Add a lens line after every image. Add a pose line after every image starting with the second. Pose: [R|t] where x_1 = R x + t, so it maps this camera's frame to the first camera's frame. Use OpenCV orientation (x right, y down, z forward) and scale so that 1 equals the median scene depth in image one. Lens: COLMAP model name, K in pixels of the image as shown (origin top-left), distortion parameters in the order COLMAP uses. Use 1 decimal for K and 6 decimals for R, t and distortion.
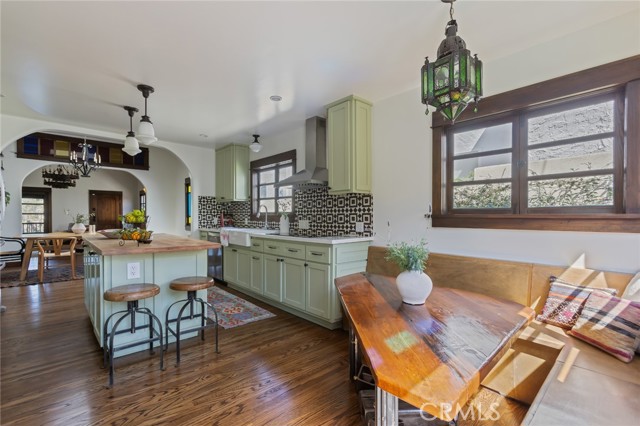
lens RADIAL K [[290.7, 0, 320.1], [0, 290.7, 224.8], [0, 0, 1]] dist [-0.012561, 0.009727]
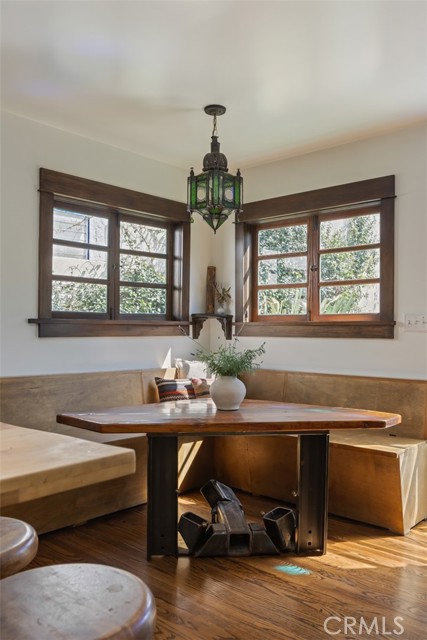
lens RADIAL K [[539.3, 0, 207.6], [0, 539.3, 325.8], [0, 0, 1]] dist [-0.009059, -0.009593]
pose [[-0.097737, -0.001607, 0.995211, -0.723407], [0.023339, 0.999720, 0.003907, -0.012733], [-0.994939, 0.023609, -0.097673, 0.591808]]
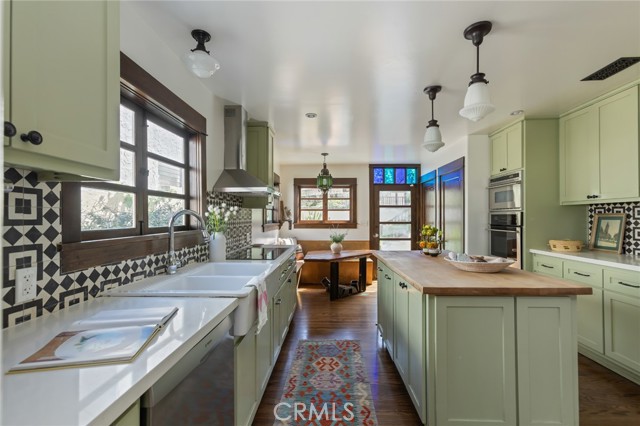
lens RADIAL K [[290.7, 0, 318.7], [0, 290.7, 214.1], [0, 0, 1]] dist [-0.012561, 0.009727]
pose [[-0.712473, 0.003269, 0.701692, -0.833050], [0.016112, 0.999802, 0.011702, -0.090902], [-0.701515, 0.019643, -0.712384, 1.601320]]
